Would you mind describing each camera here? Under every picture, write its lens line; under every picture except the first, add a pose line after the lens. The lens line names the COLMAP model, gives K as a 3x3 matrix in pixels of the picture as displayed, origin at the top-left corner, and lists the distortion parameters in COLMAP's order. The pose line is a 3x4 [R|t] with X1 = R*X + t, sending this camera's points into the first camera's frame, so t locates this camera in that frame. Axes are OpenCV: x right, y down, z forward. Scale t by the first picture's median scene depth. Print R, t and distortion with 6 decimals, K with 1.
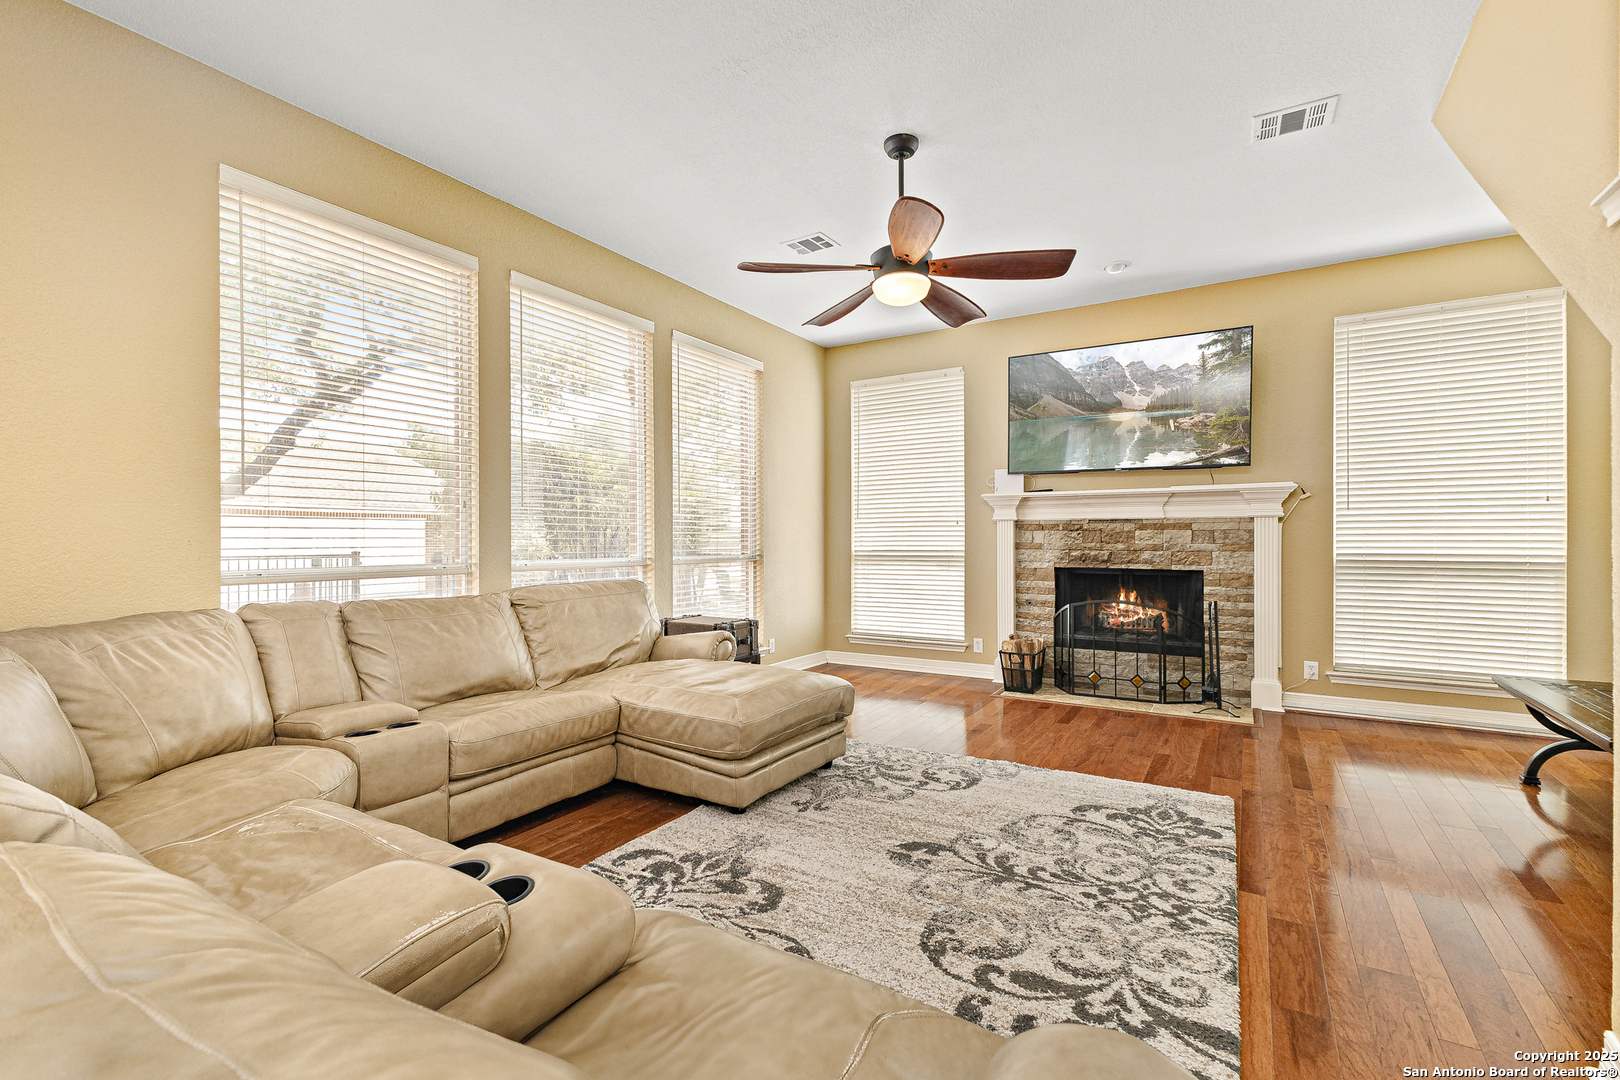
lens RADIAL K [[704.8, 0, 813.7], [0, 704.8, 537.2], [0, 0, 1]] dist [0.009710, -0.000385]
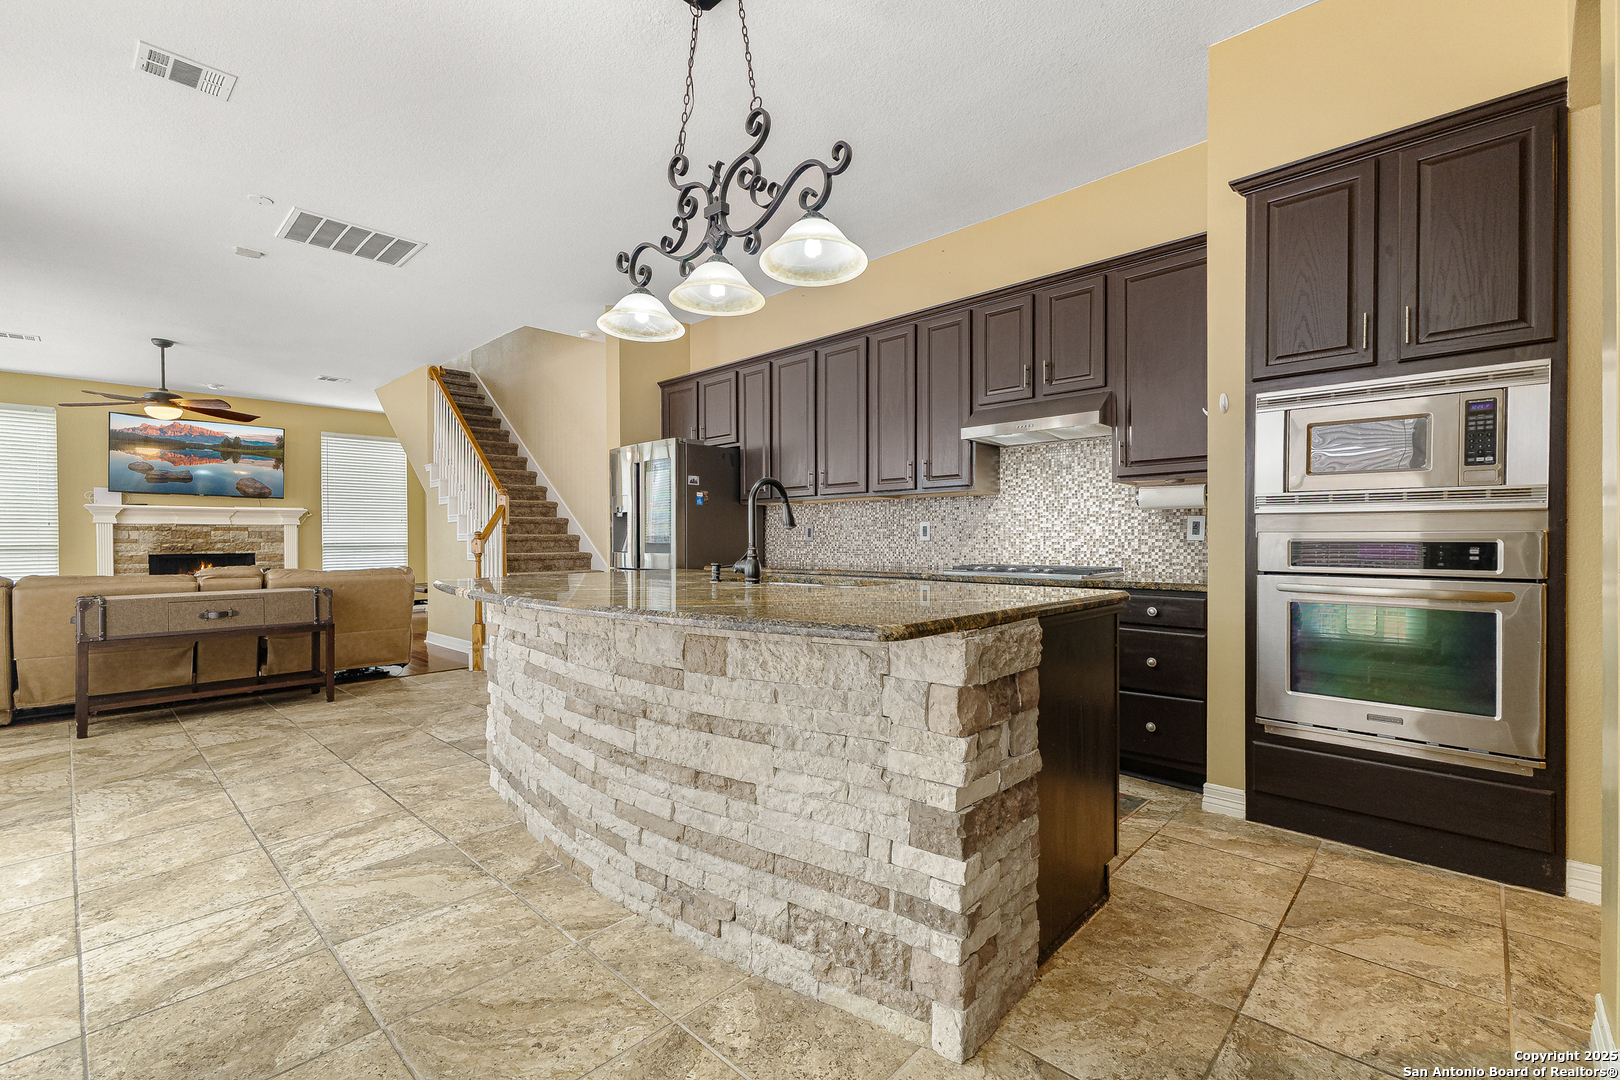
lens RADIAL K [[704.8, 0, 809.1], [0, 704.8, 549.1], [0, 0, 1]] dist [0.009710, -0.000385]
pose [[0.216263, -0.005540, 0.976319, -0.878672], [0.015781, 0.999873, 0.002178, 0.050761], [-0.976208, 0.014936, 0.216323, -0.763050]]
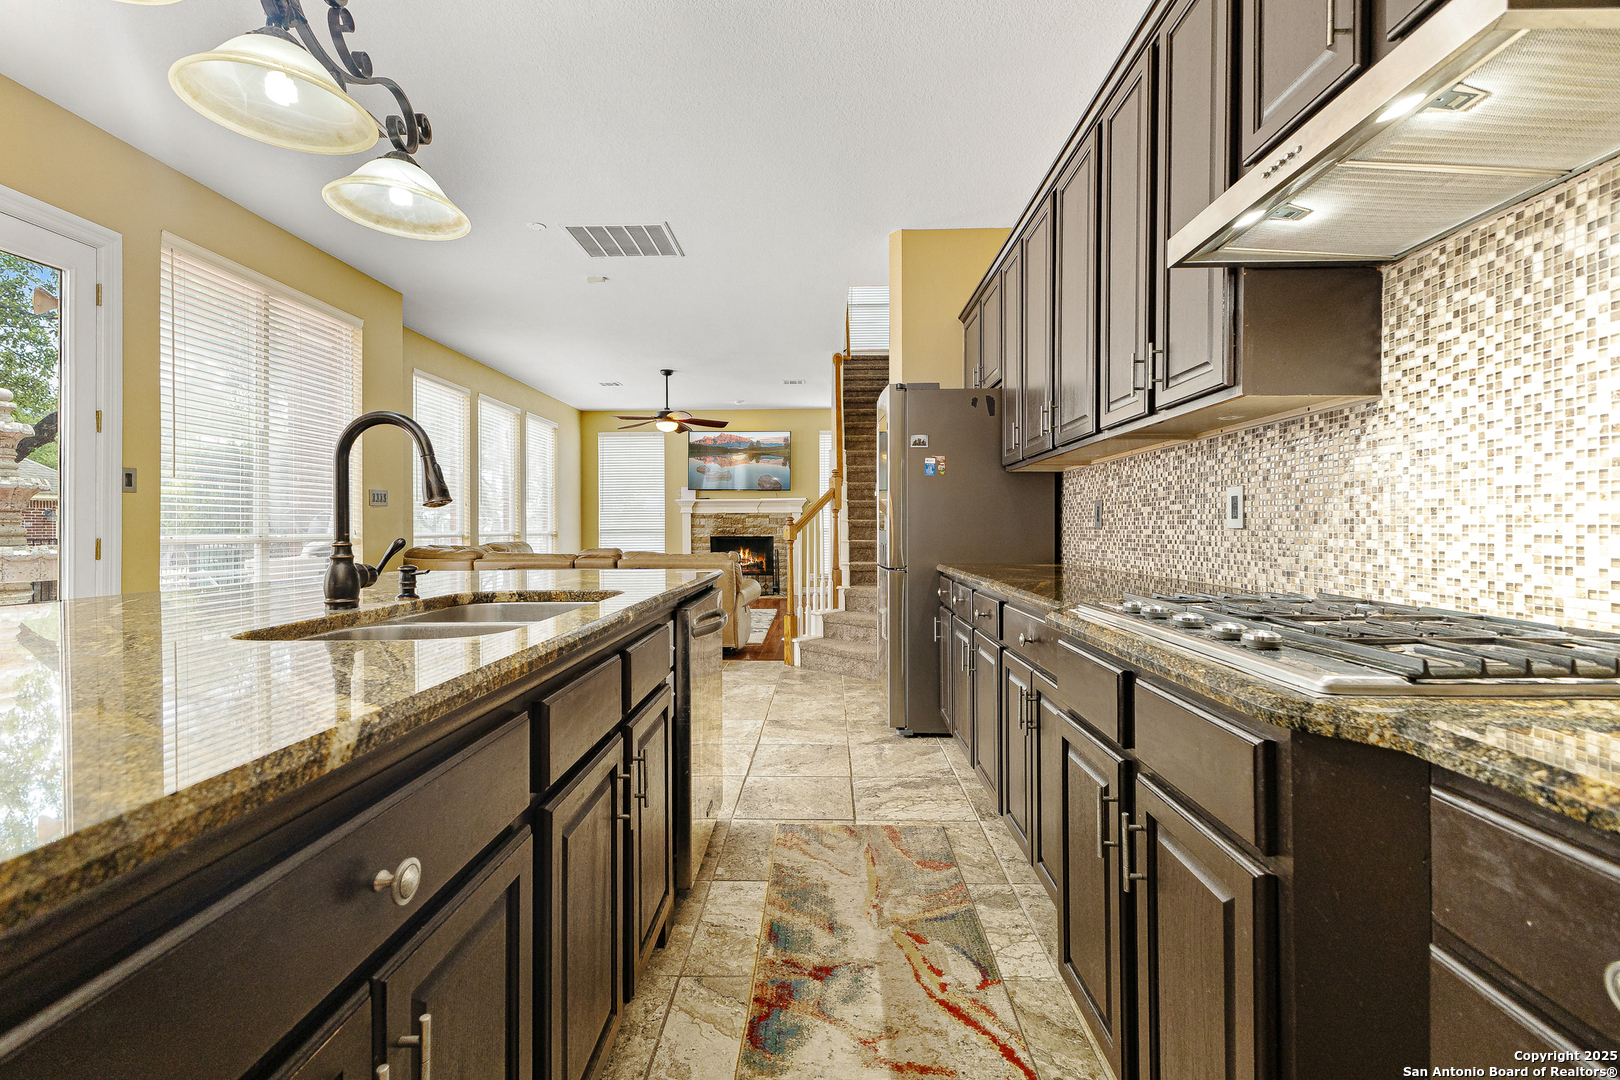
lens RADIAL K [[704.8, 0, 803.3], [0, 704.8, 531.4], [0, 0, 1]] dist [0.009710, -0.000385]
pose [[0.874208, 0.004005, 0.485536, -0.420470], [0.001057, 0.999948, -0.010152, 0.049964], [-0.485551, 0.009389, 0.874158, -0.929457]]
